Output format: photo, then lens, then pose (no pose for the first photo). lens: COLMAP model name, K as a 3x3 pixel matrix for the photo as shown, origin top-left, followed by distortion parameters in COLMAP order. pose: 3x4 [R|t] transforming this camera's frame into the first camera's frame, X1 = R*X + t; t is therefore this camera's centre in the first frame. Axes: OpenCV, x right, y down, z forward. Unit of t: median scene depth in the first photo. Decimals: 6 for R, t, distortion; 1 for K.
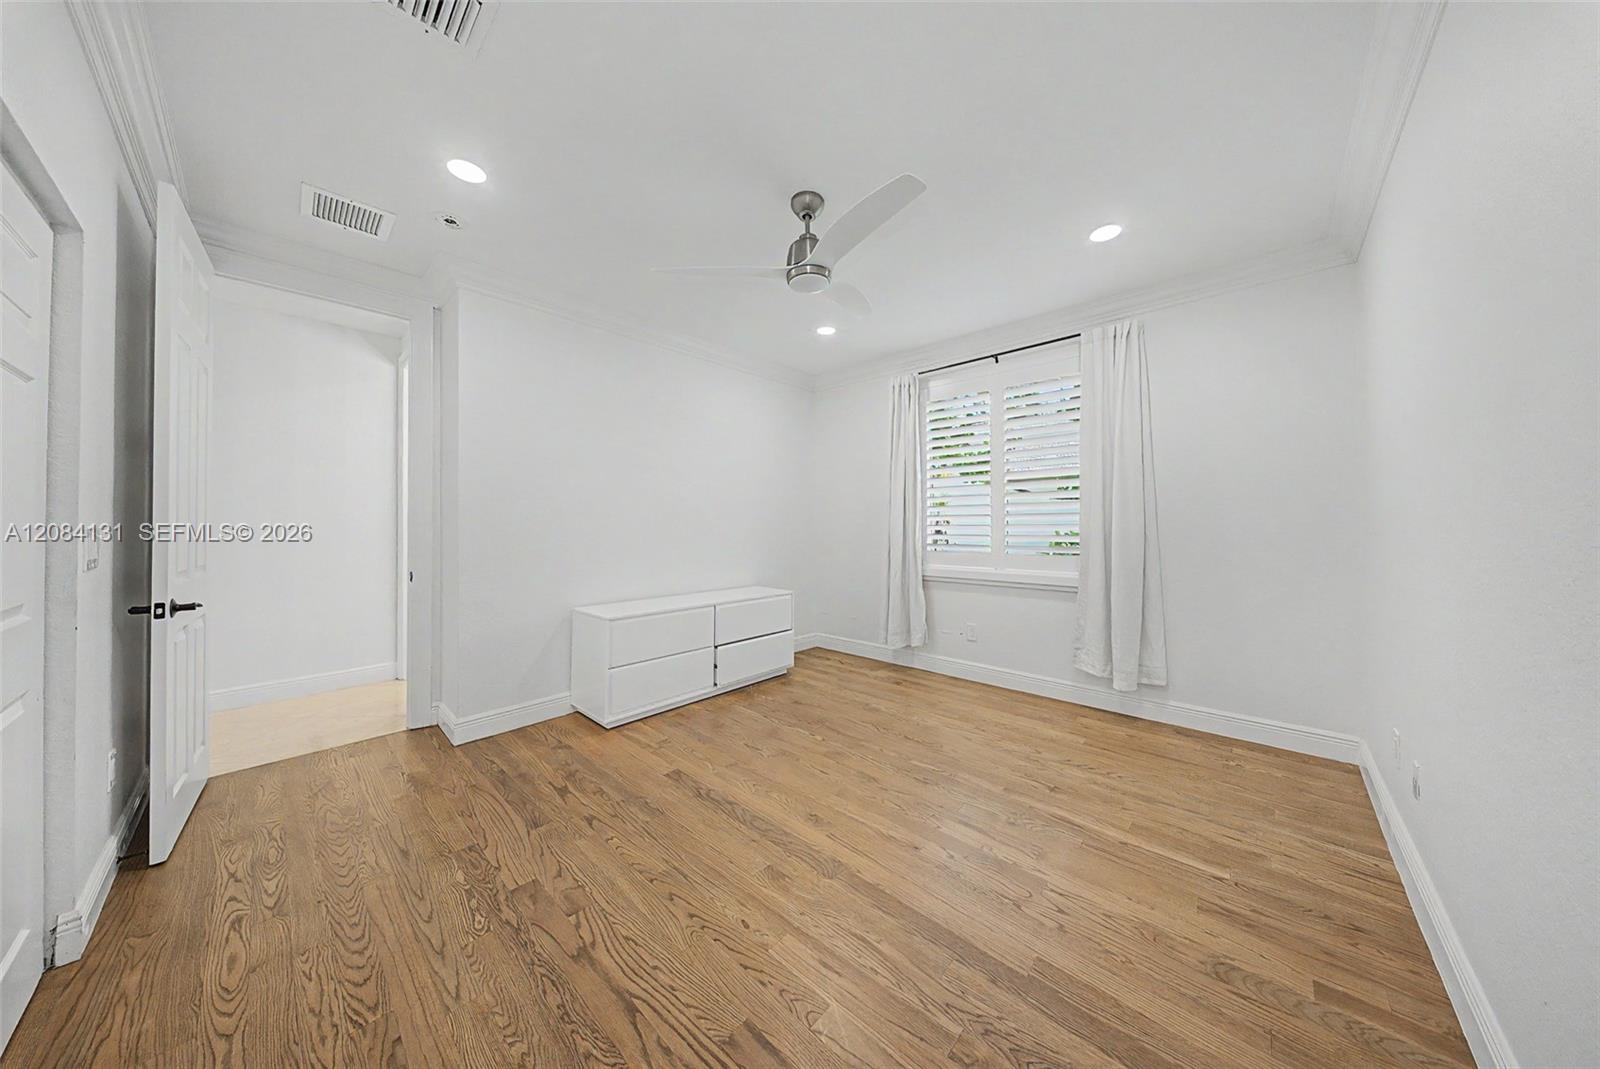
lens RADIAL K [[487.6, 0, 795.1], [0, 487.6, 522.6], [0, 0, 1]] dist [-0.001724, -0.000215]
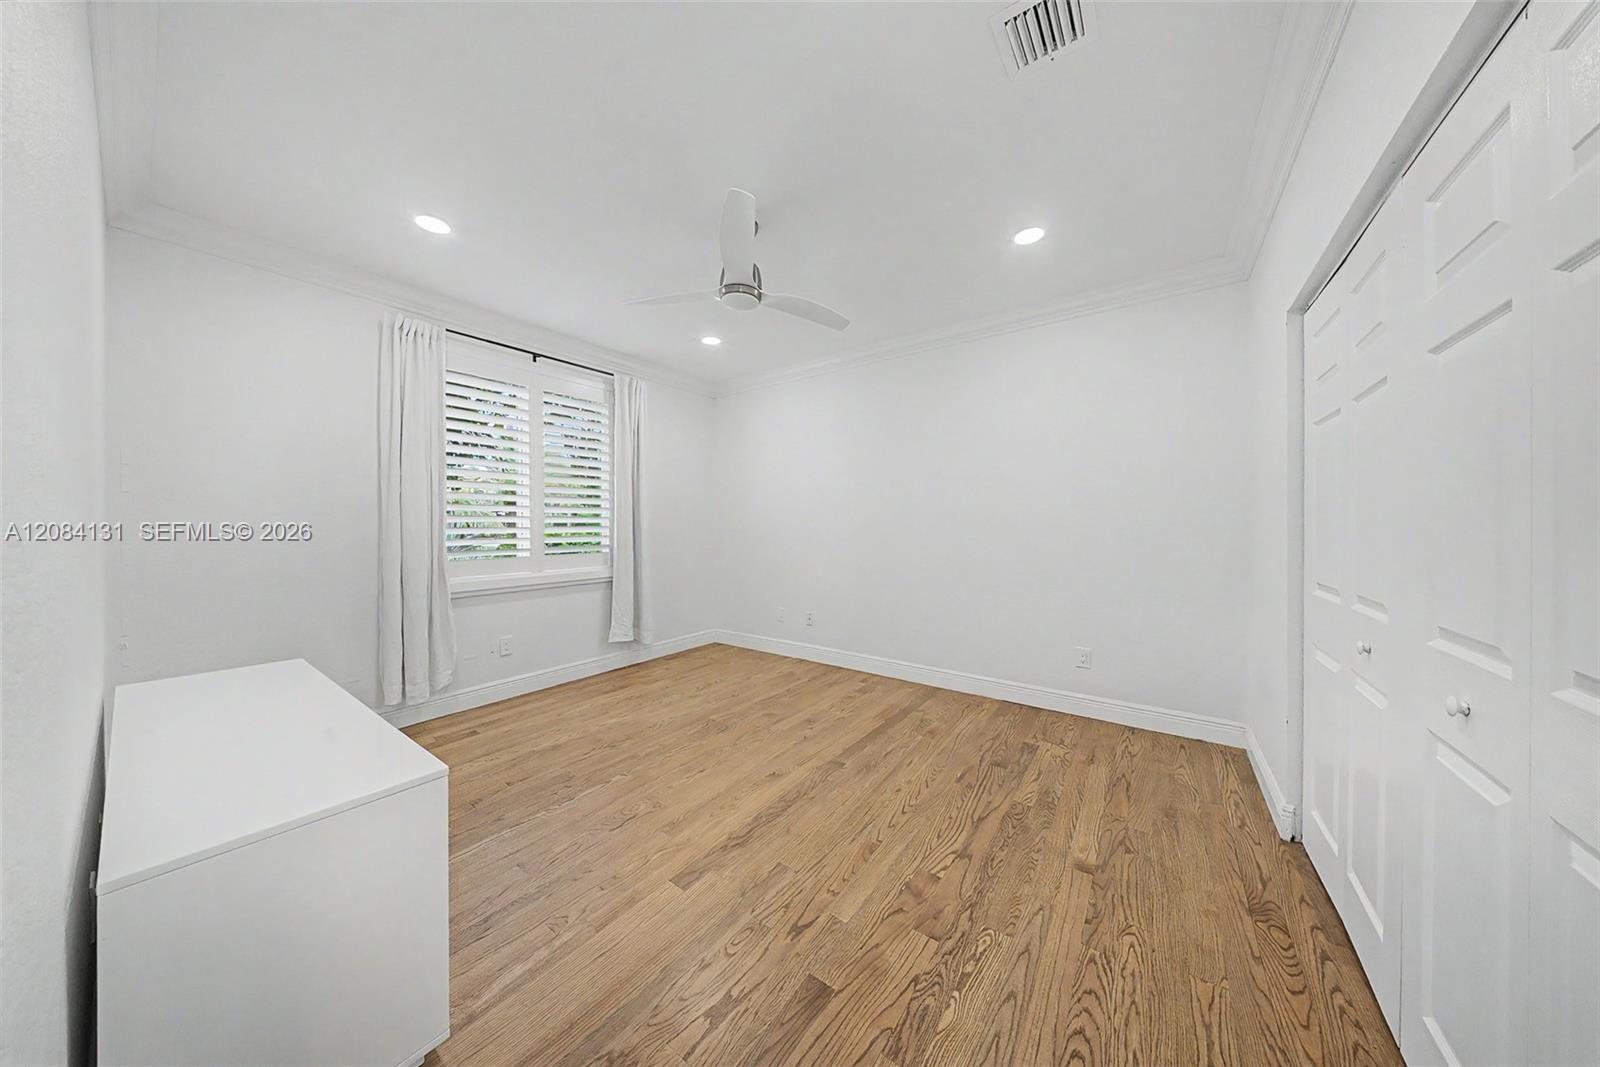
lens RADIAL K [[487.6, 0, 796.0], [0, 487.6, 526.2], [0, 0, 1]] dist [-0.001724, -0.000215]
pose [[-0.109520, -0.002645, 0.993981, -1.025076], [0.001727, 0.999994, 0.002851, 0.001489], [-0.993983, 0.002028, -0.109515, 0.968744]]
